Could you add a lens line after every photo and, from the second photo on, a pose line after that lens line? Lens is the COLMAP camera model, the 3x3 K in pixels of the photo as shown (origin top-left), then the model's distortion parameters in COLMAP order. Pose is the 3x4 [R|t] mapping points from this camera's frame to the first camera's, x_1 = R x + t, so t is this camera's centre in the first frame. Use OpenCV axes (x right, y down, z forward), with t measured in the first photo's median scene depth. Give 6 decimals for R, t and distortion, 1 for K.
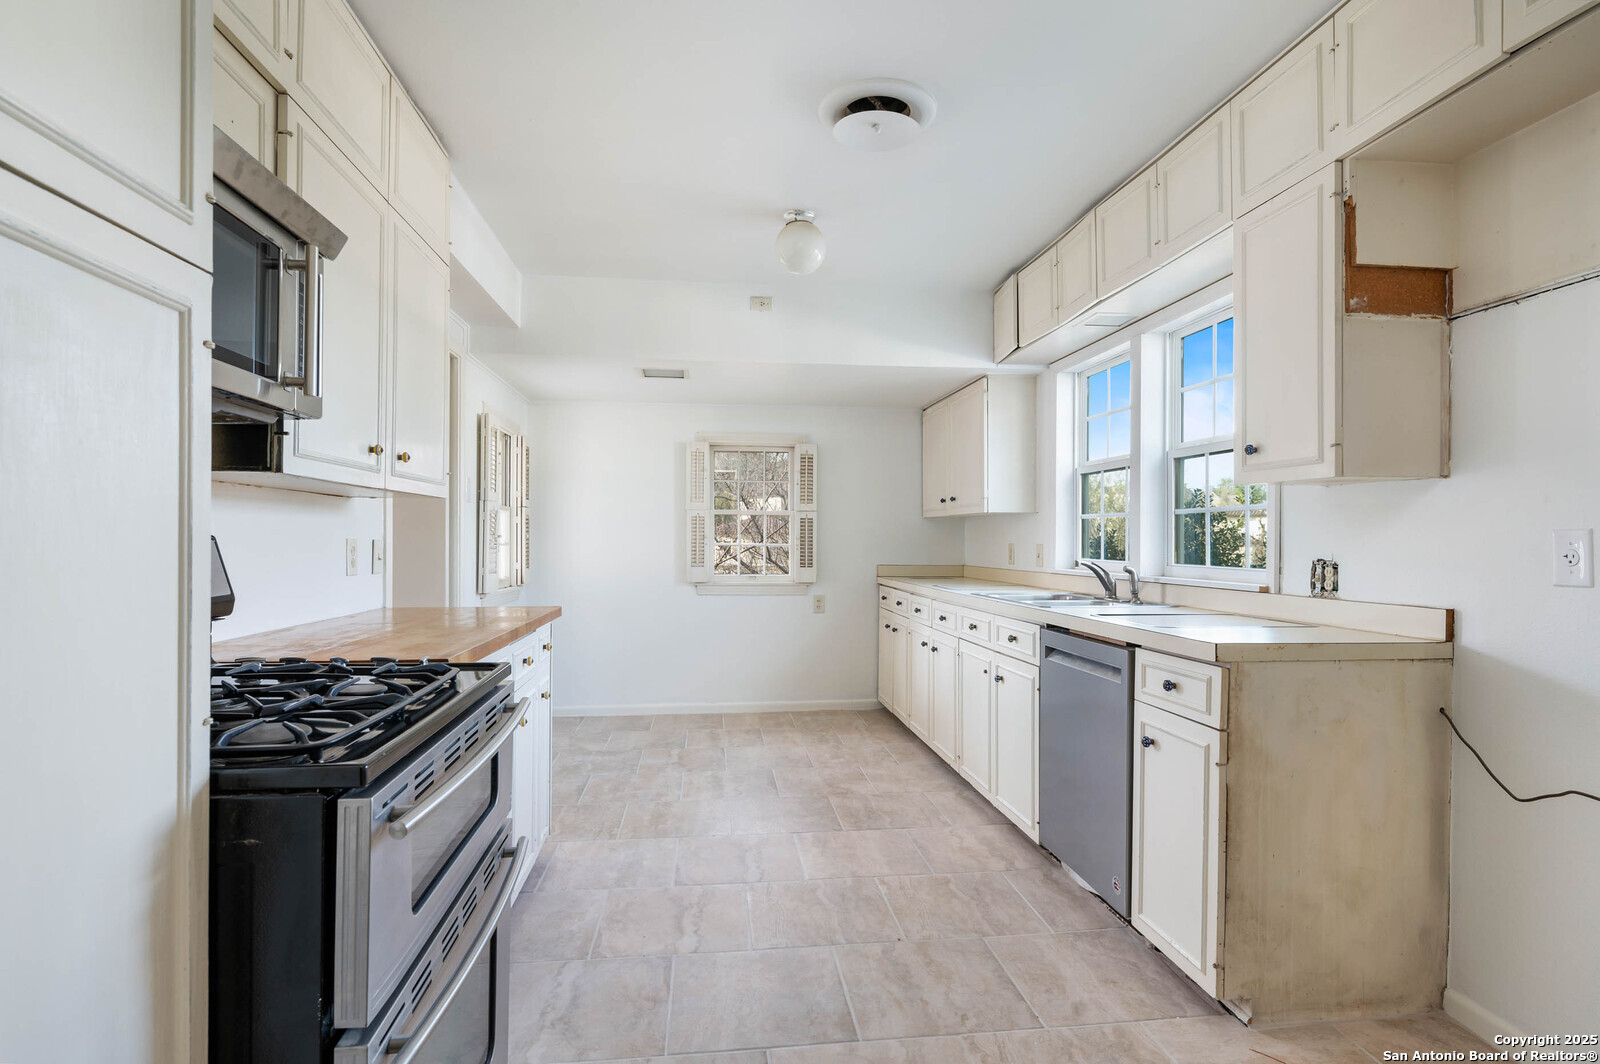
lens RADIAL K [[806.6, 0, 803.0], [0, 806.6, 533.6], [0, 0, 1]] dist [0.006070, 0.000342]
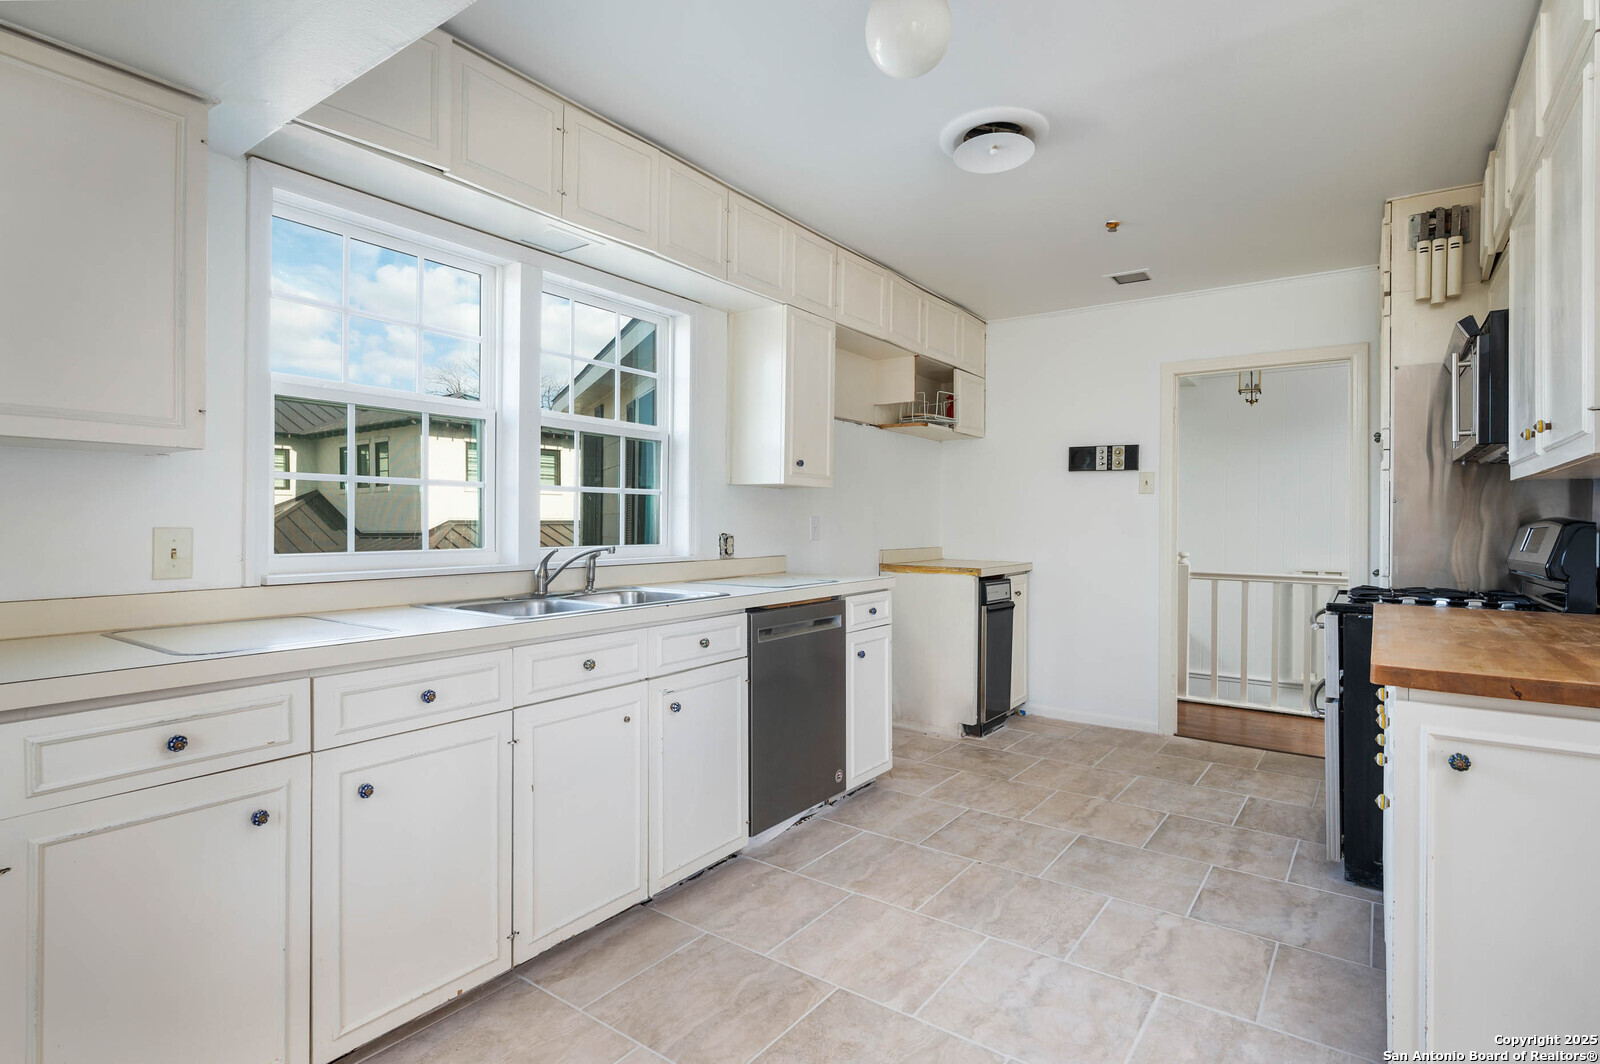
lens RADIAL K [[806.6, 0, 805.3], [0, 806.6, 526.4], [0, 0, 1]] dist [0.006070, 0.000342]
pose [[-0.739137, -0.011805, 0.673452, -0.412790], [-0.014258, 0.999897, 0.001879, 0.011806], [-0.673405, -0.008214, -0.739228, 1.759696]]
